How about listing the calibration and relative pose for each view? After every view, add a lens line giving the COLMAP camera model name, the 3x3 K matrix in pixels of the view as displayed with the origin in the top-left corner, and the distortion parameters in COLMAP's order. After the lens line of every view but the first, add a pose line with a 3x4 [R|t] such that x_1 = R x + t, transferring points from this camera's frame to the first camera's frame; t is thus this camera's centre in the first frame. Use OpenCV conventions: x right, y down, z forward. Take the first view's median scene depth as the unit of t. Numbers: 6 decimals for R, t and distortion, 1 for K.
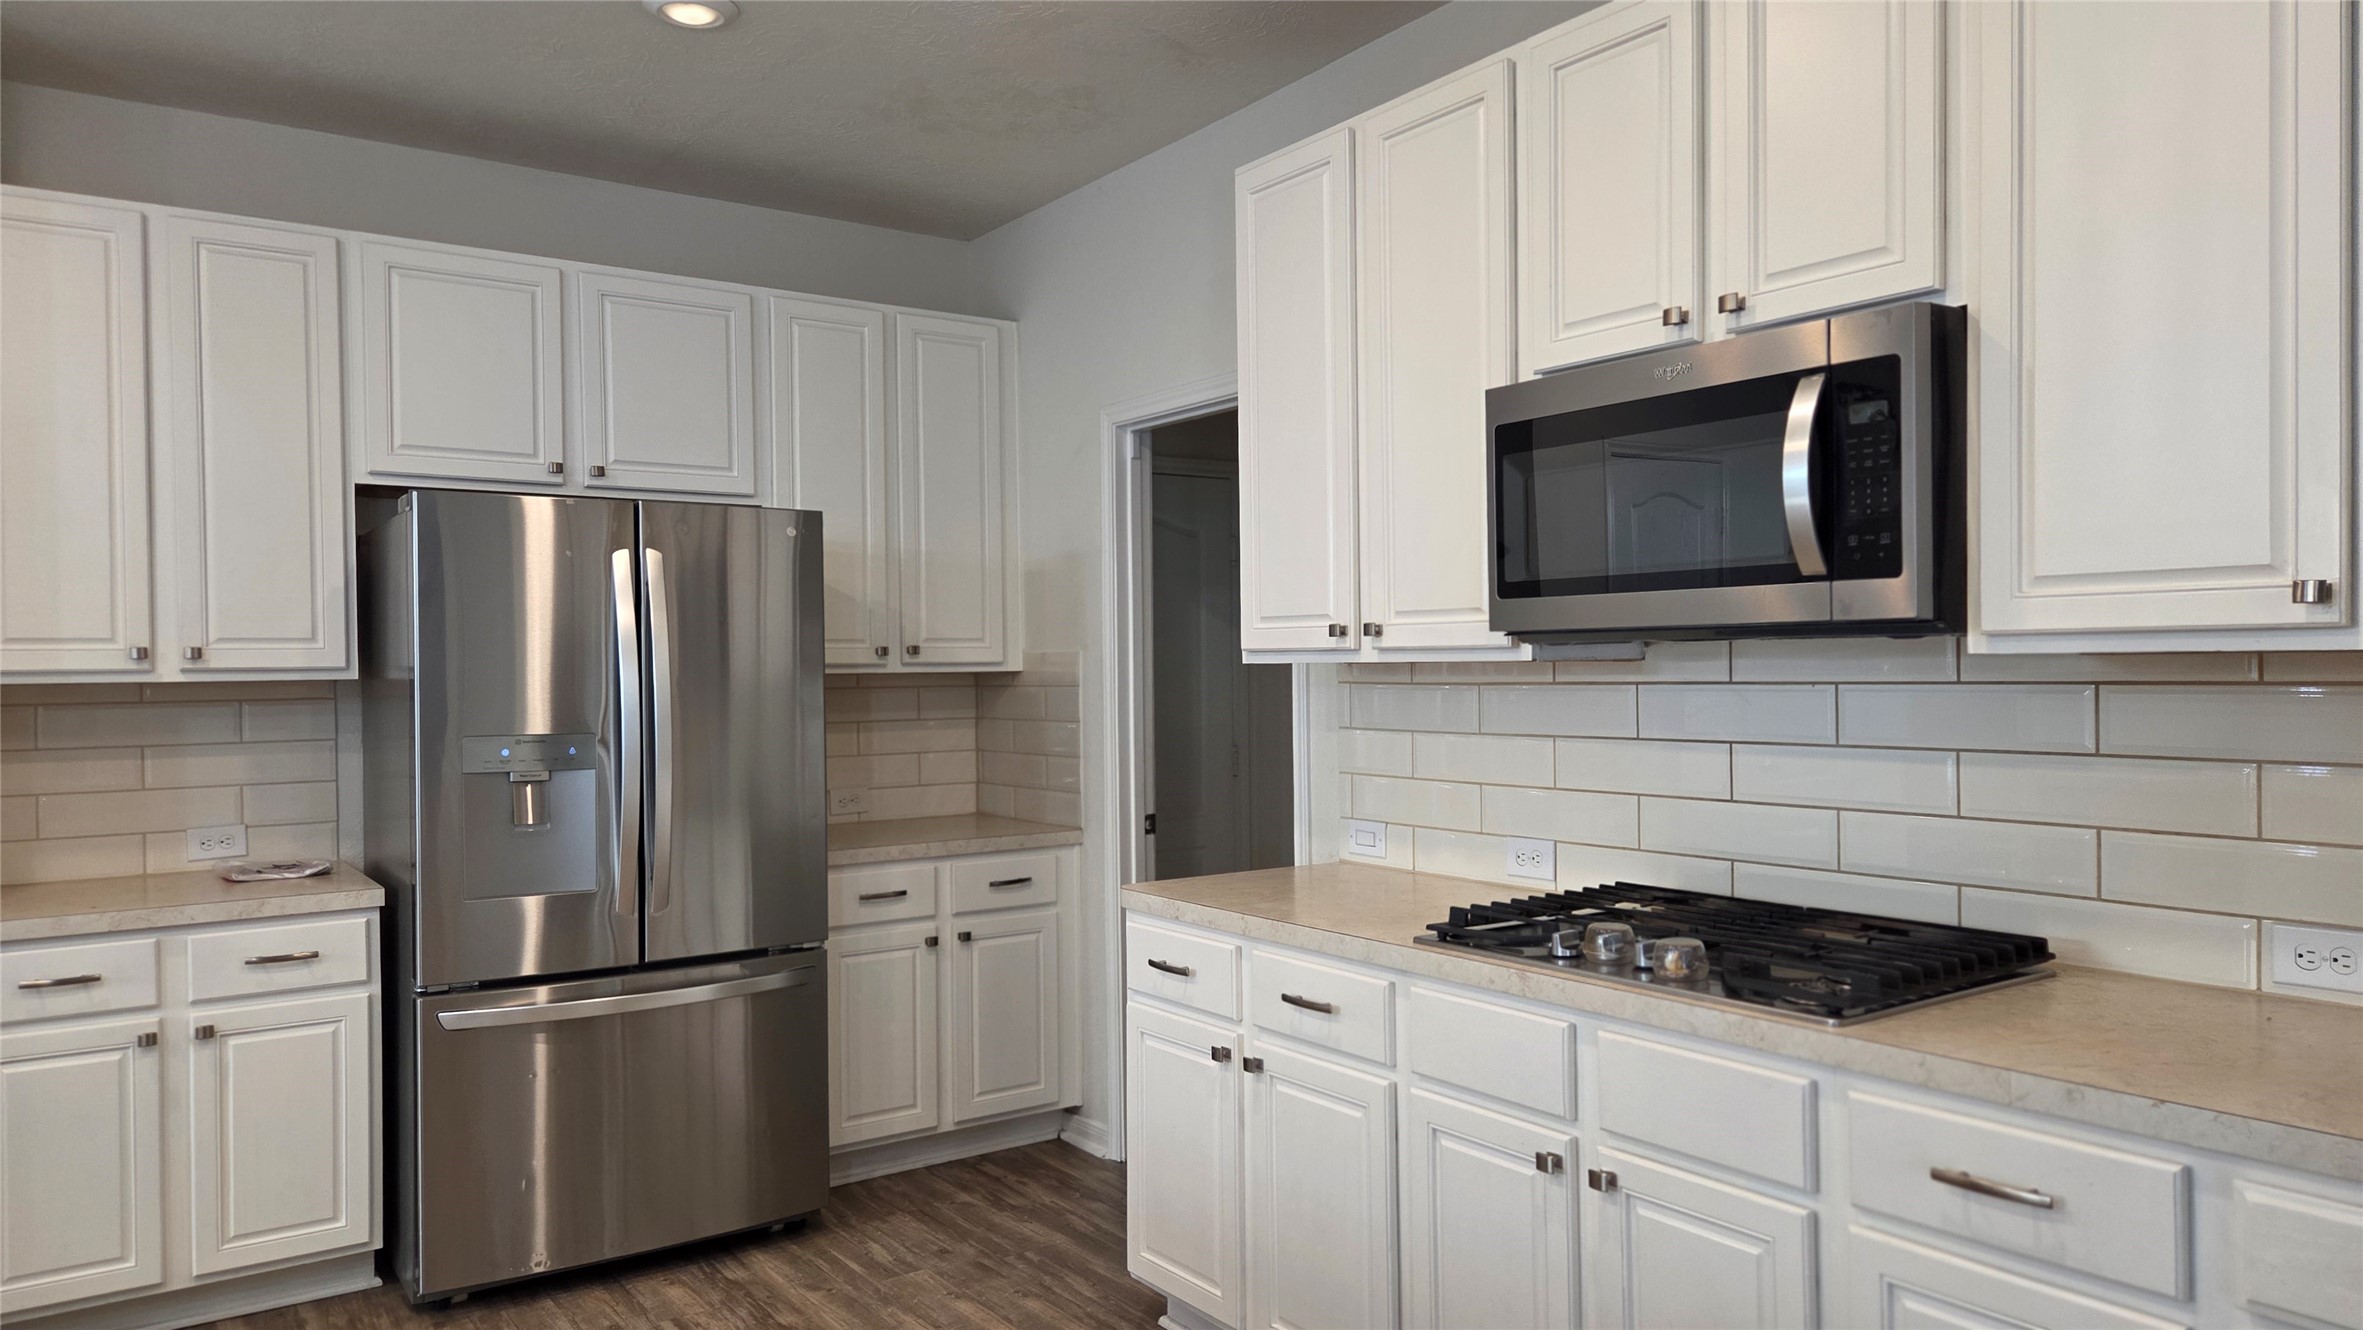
lens RADIAL K [[1583.1, 0, 1170.9], [0, 1583.1, 669.5], [0, 0, 1]] dist [0.010692, 0.001141]
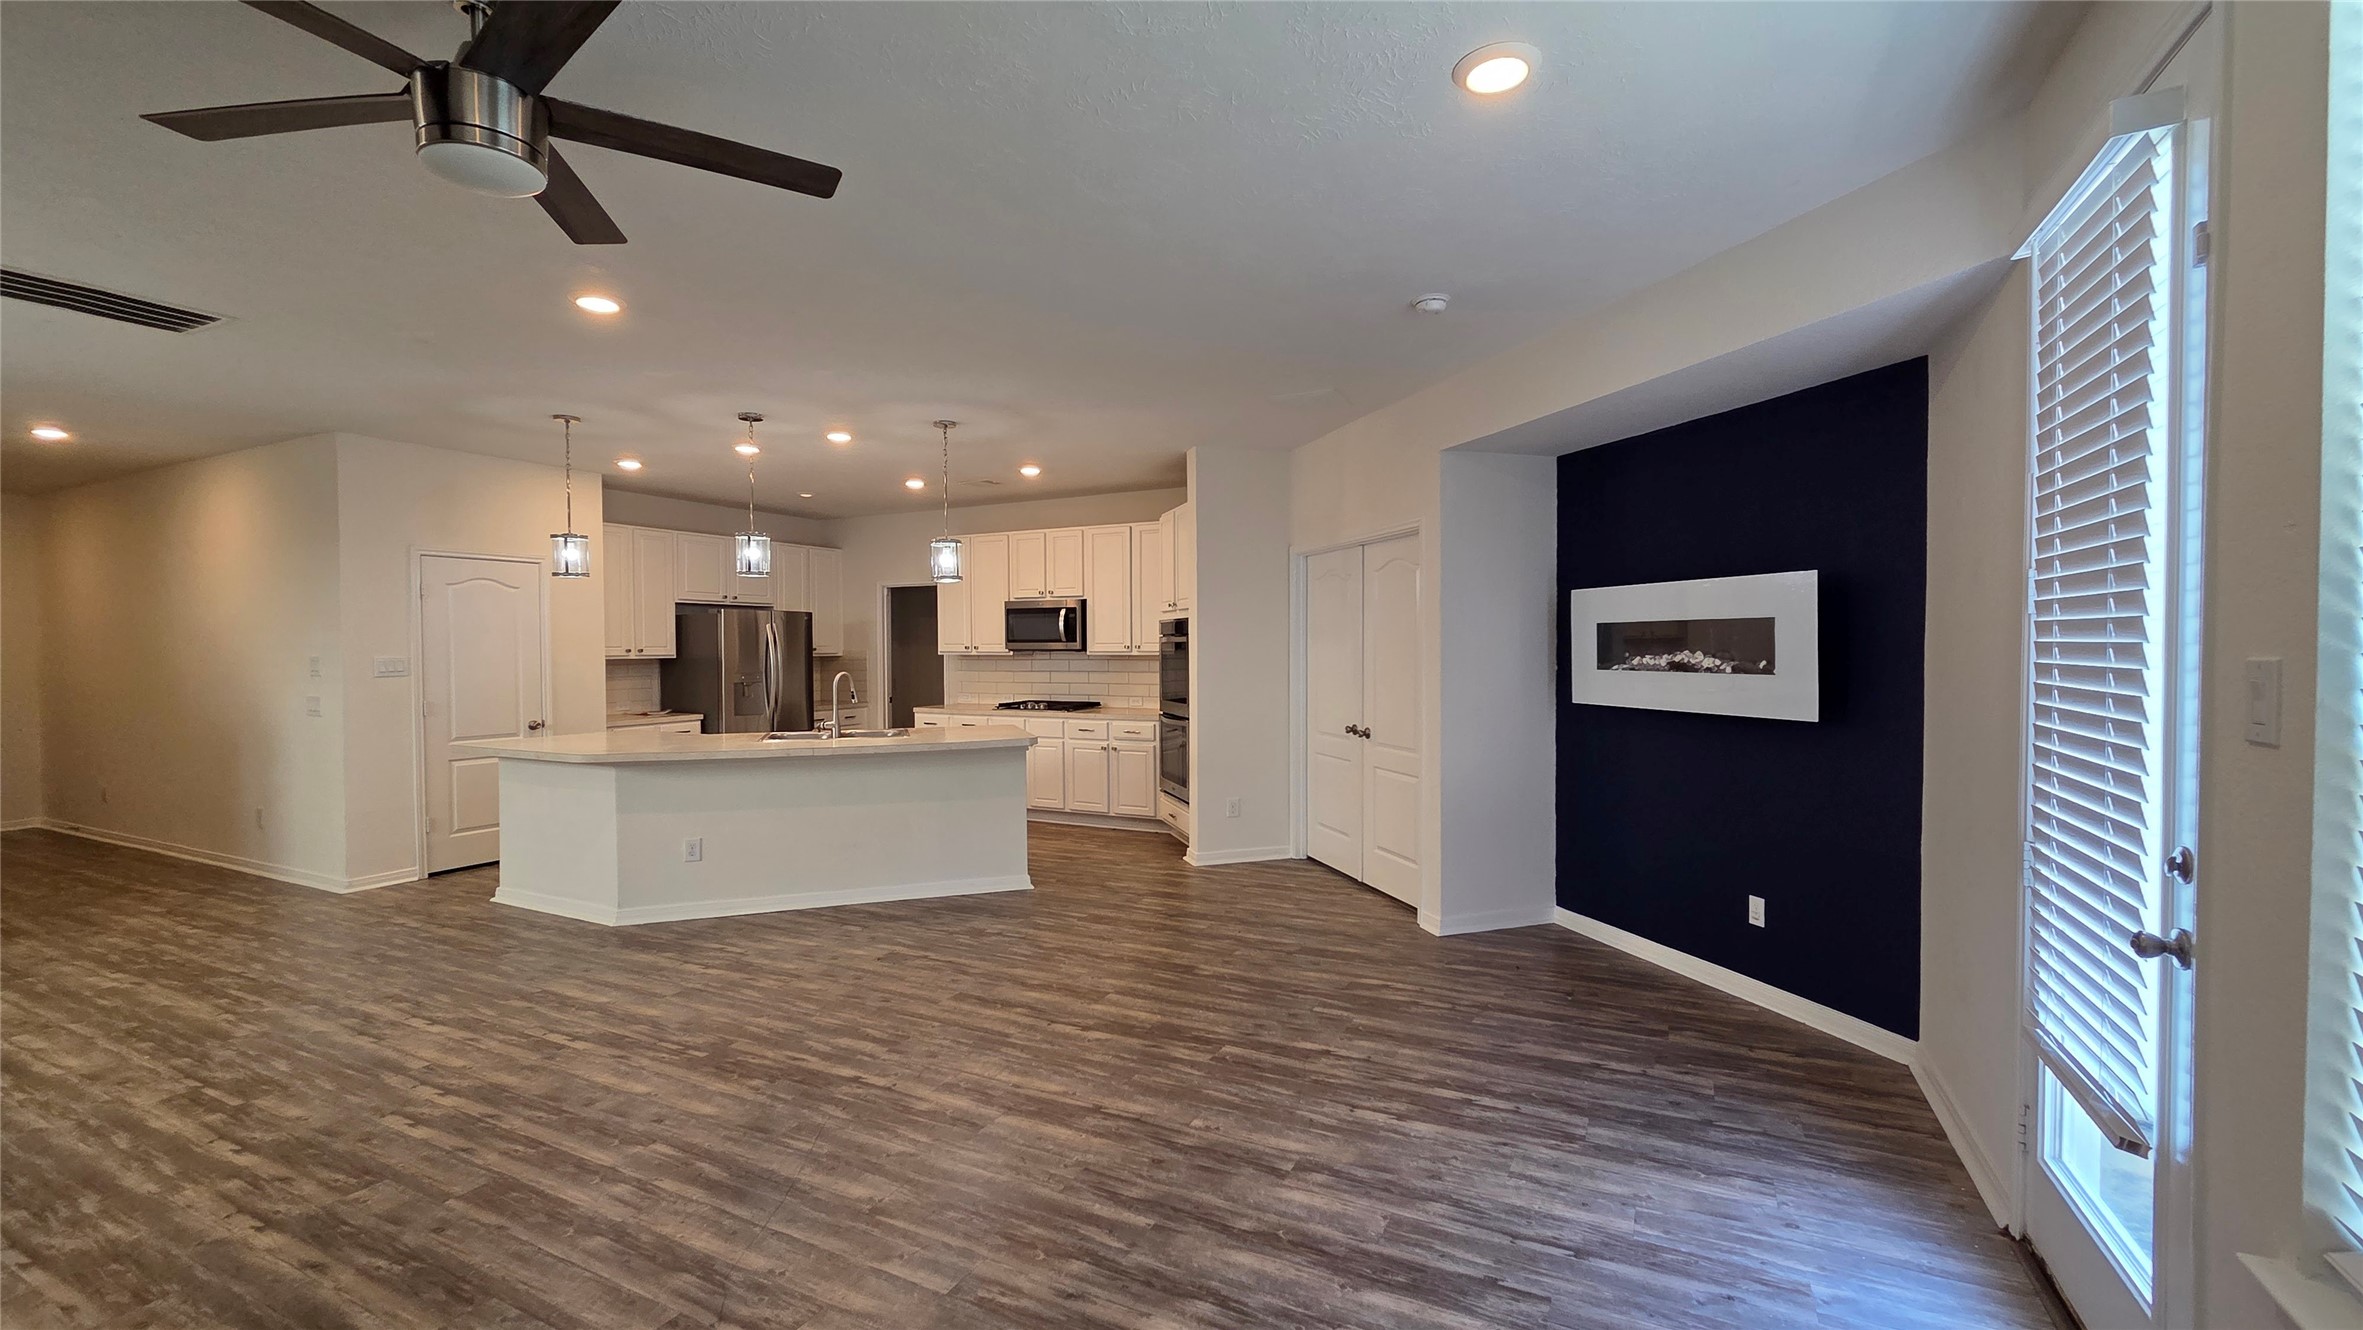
lens RADIAL K [[957.1, 0, 1202.1], [0, 957.1, 664.0], [0, 0, 1]] dist [0.006326, -0.001139]
pose [[0.870527, -0.000678, 0.492119, -0.812863], [-0.004296, 0.999950, 0.008977, -0.007103], [-0.492101, -0.009929, 0.870481, -2.123362]]
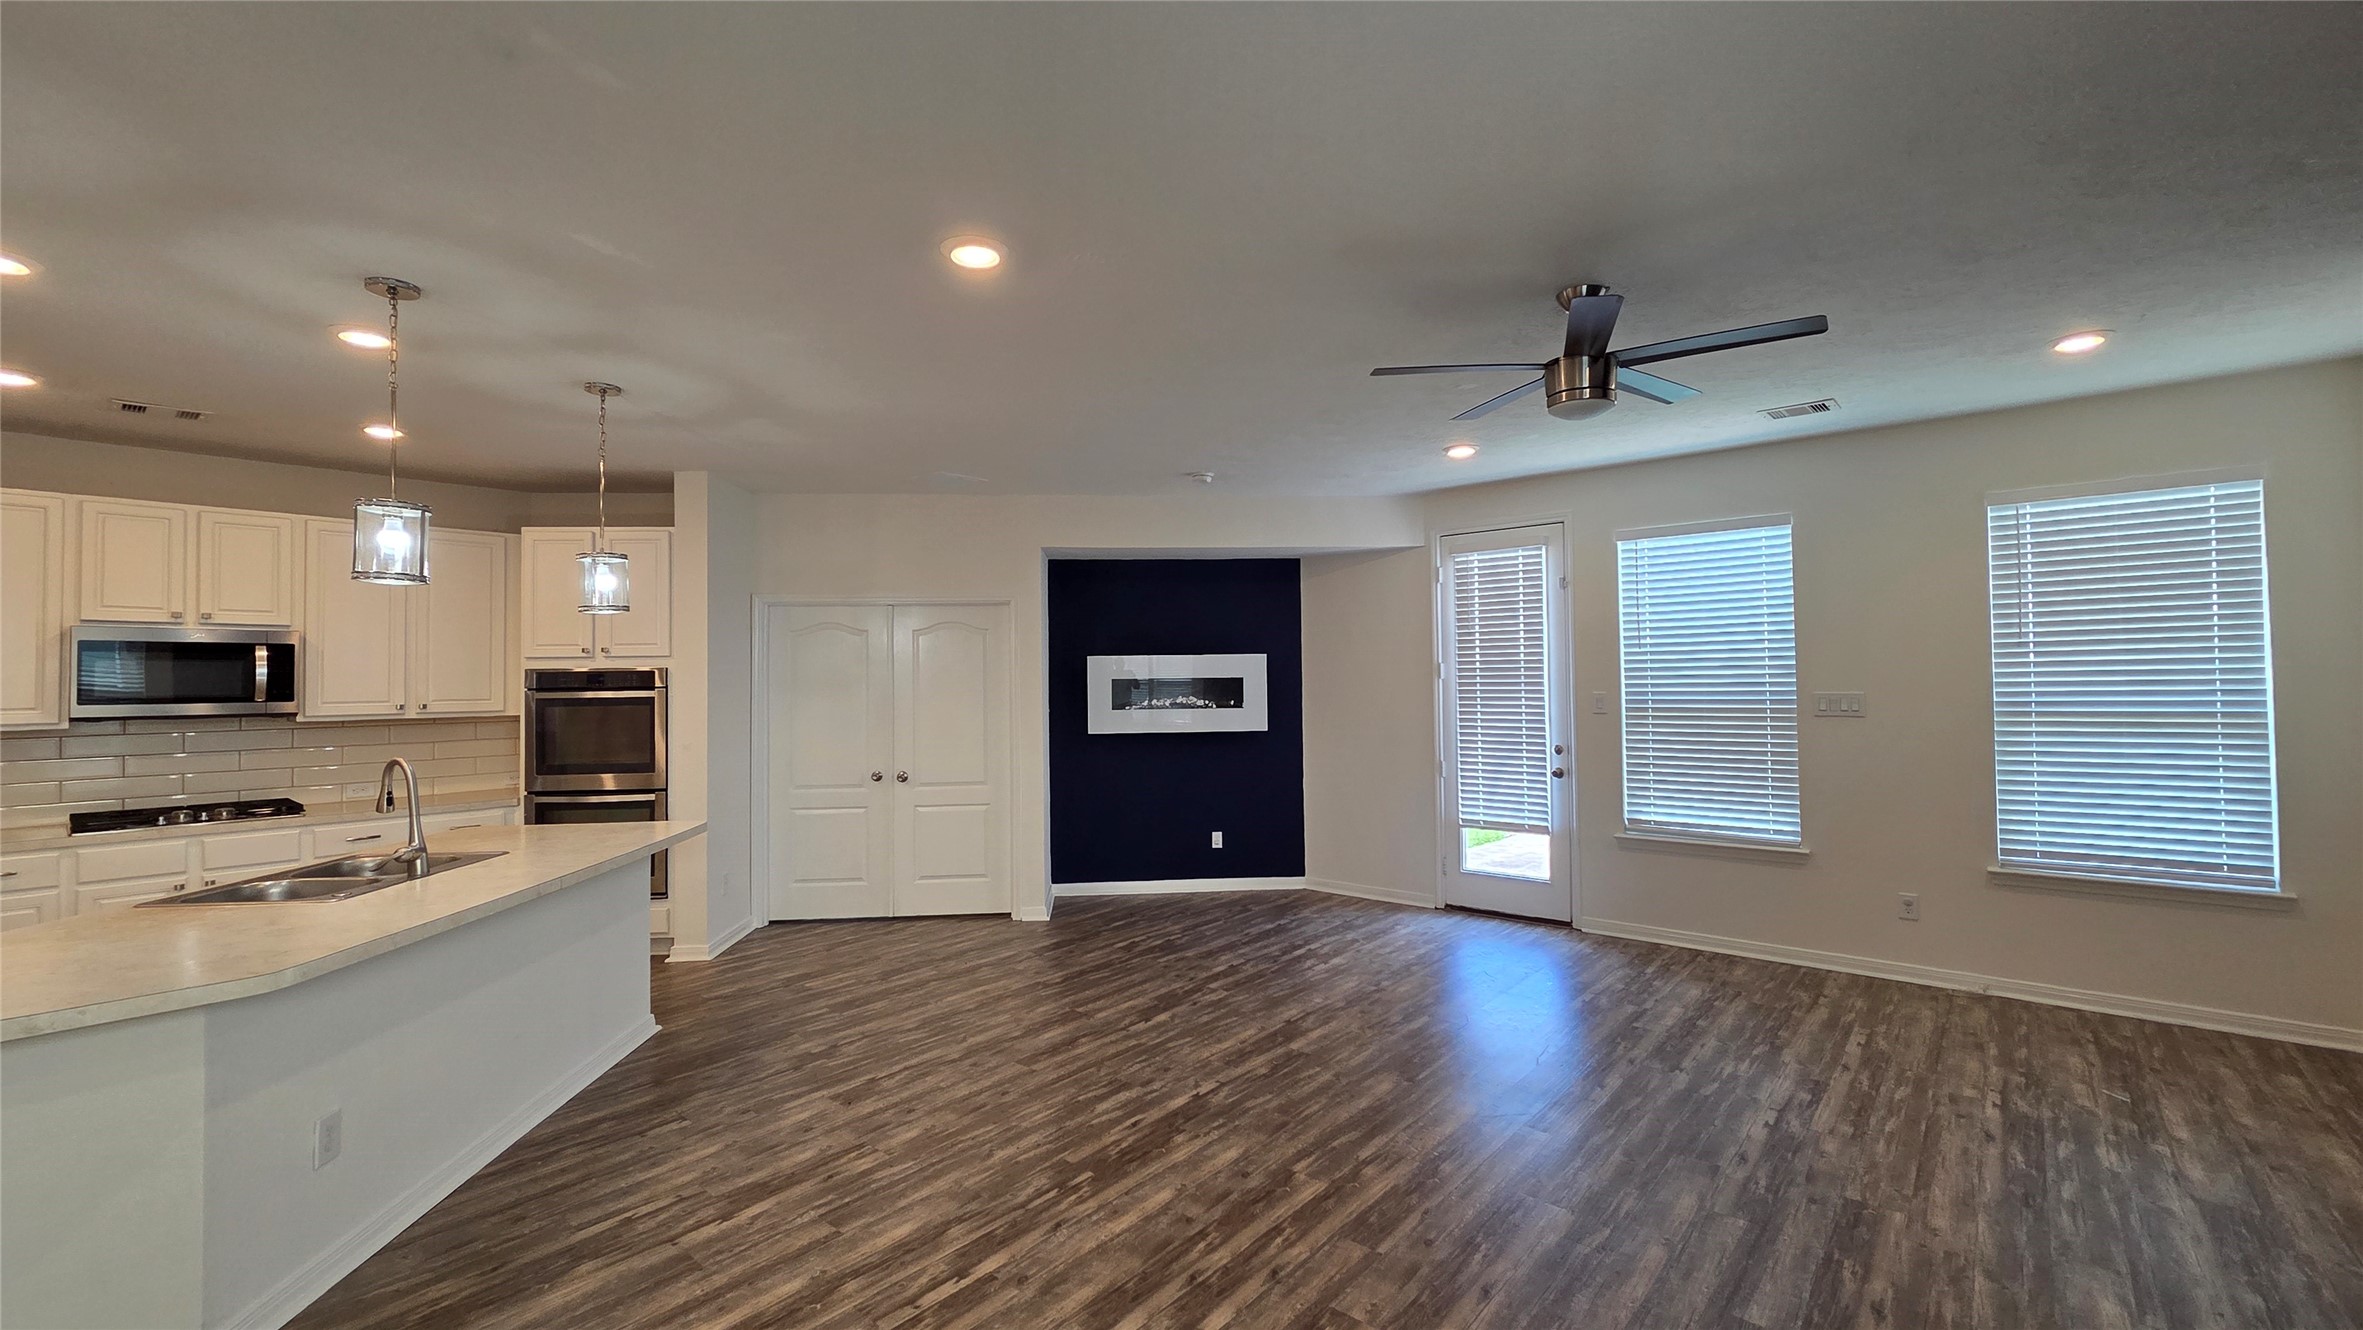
lens RADIAL K [[957.1, 0, 1180.9], [0, 957.1, 663.4], [0, 0, 1]] dist [0.006326, -0.001139]
pose [[-0.256163, 0.034967, 0.966001, -1.957955], [0.020797, 0.999314, -0.030658, -0.027948], [-0.966410, 0.012236, -0.256714, -0.400796]]
